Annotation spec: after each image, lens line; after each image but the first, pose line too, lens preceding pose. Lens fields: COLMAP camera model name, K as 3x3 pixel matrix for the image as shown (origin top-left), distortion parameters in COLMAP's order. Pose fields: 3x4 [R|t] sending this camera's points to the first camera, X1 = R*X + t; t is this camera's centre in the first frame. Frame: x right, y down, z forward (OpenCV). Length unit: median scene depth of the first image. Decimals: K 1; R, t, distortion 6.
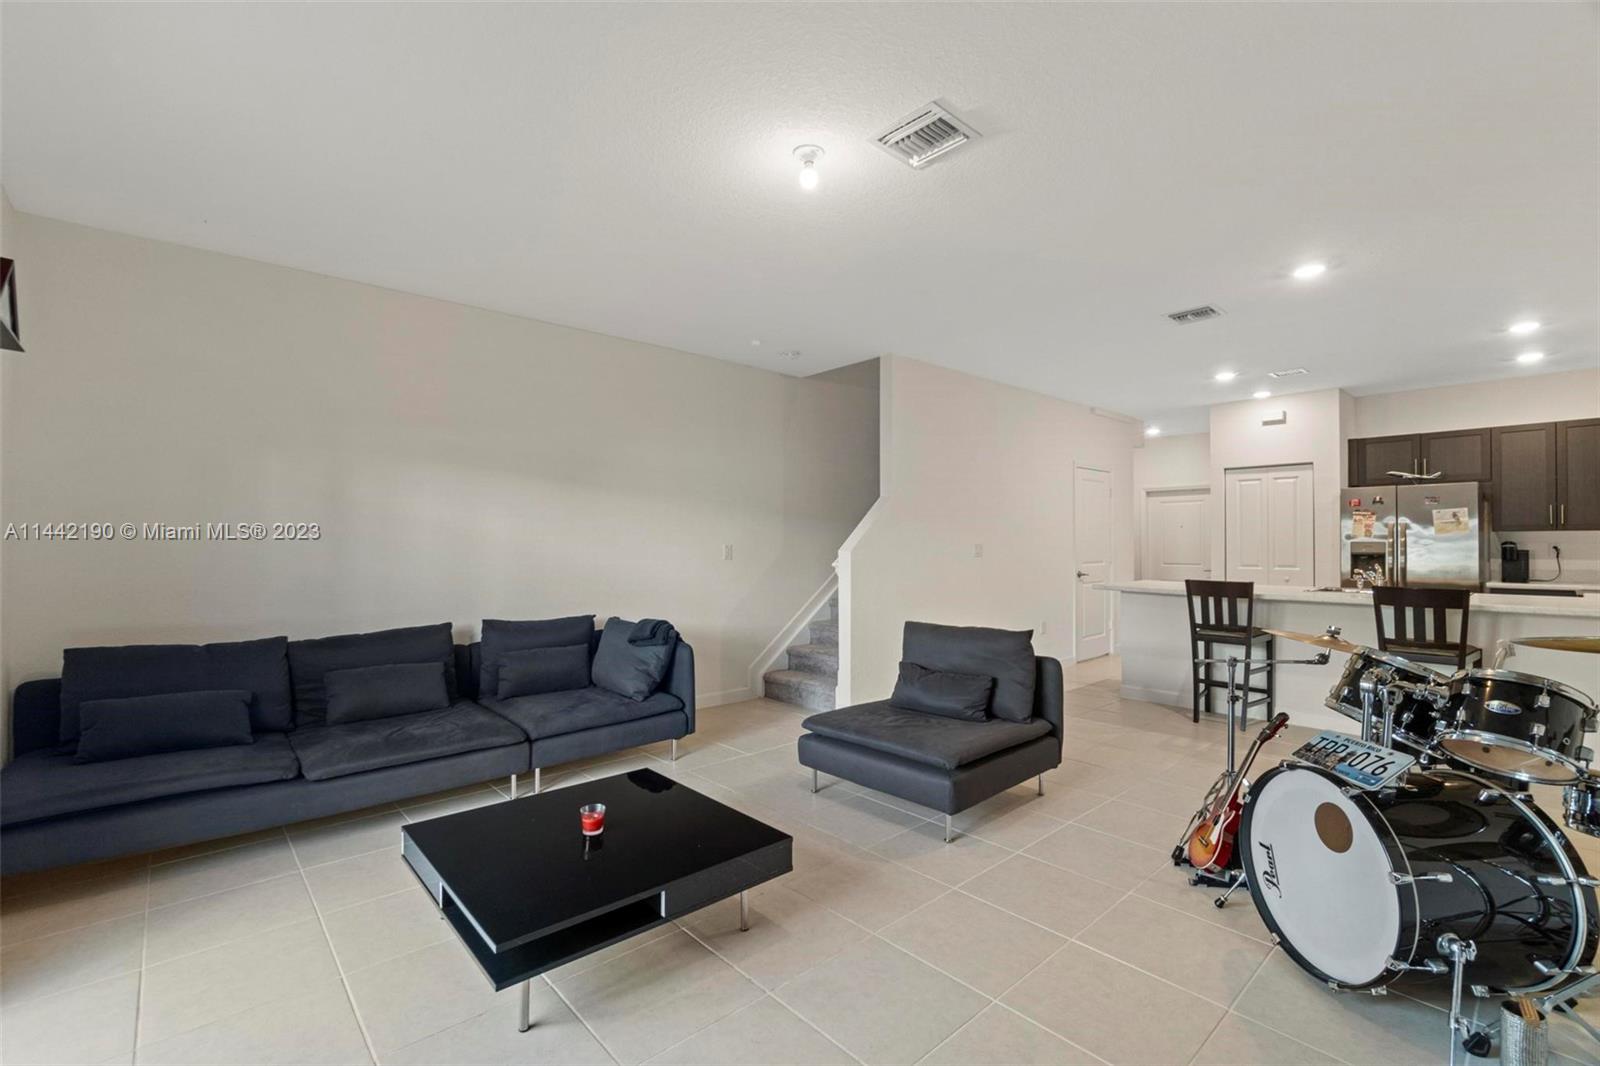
lens RADIAL K [[692.7, 0, 794.9], [0, 692.7, 536.7], [0, 0, 1]] dist [-0.001136, 0.001302]
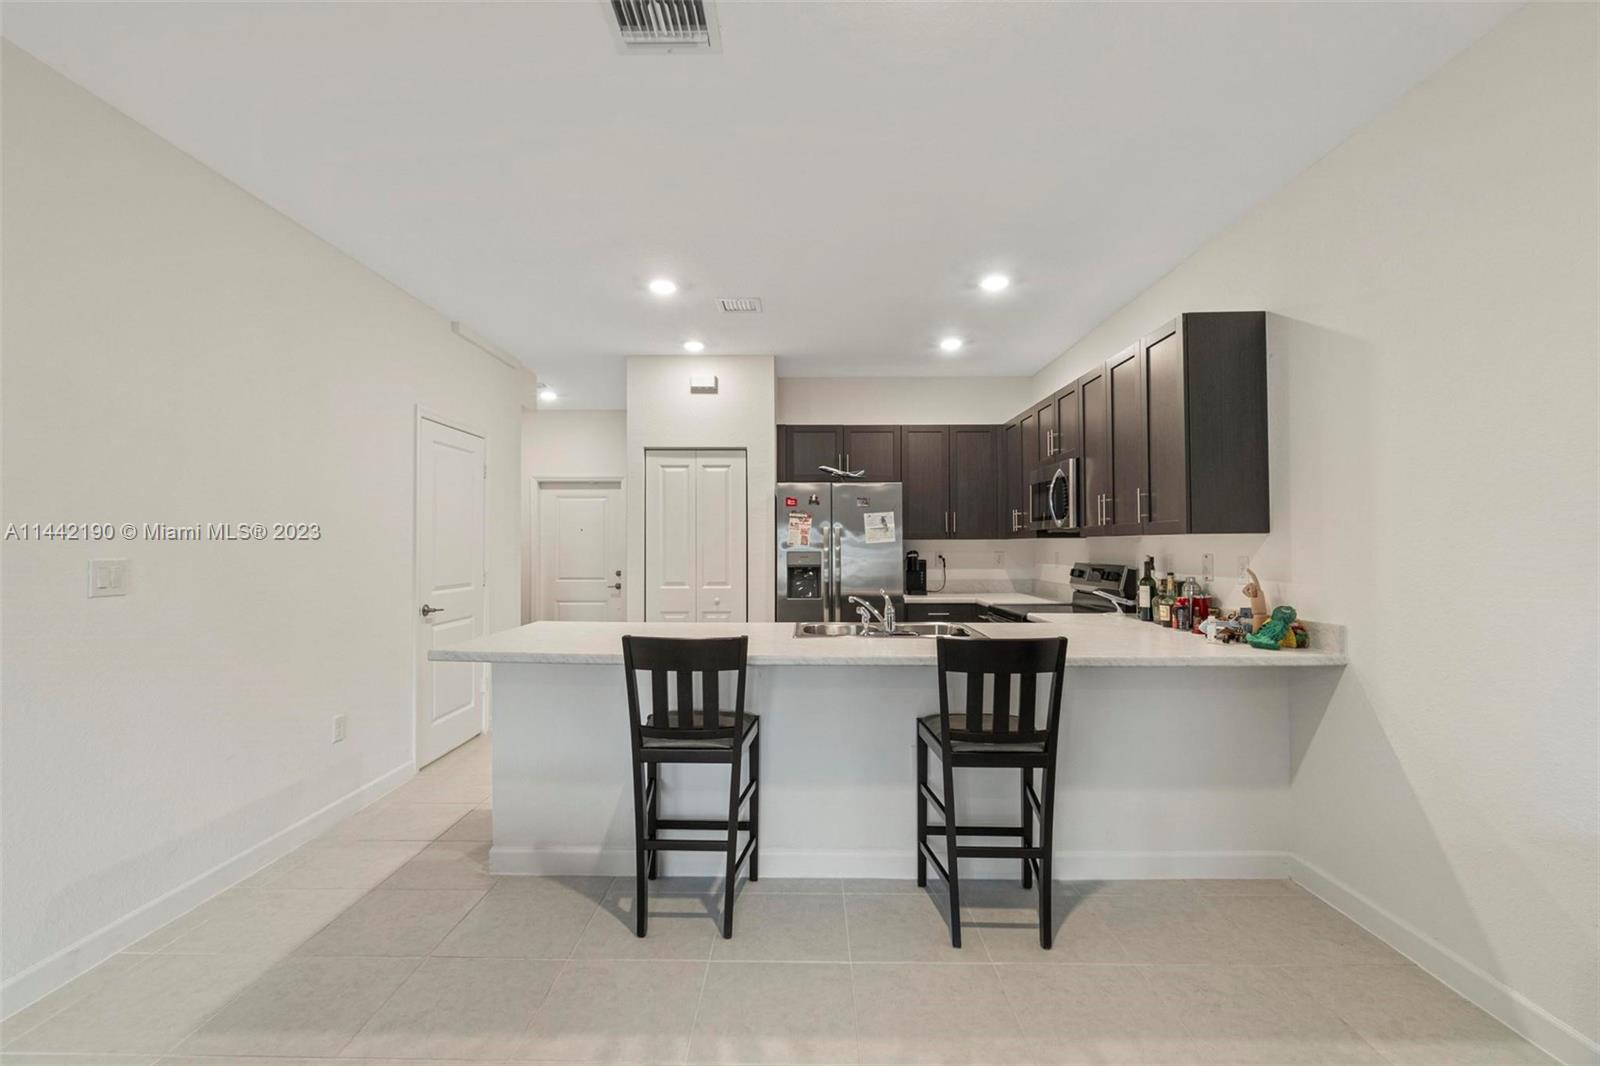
lens RADIAL K [[692.7, 0, 794.5], [0, 692.7, 539.2], [0, 0, 1]] dist [-0.001136, 0.001302]
pose [[0.676394, 0.009202, 0.736482, 0.237843], [-0.003751, 0.999952, -0.009049, 0.000797], [-0.736530, 0.003358, 0.676396, 0.478533]]
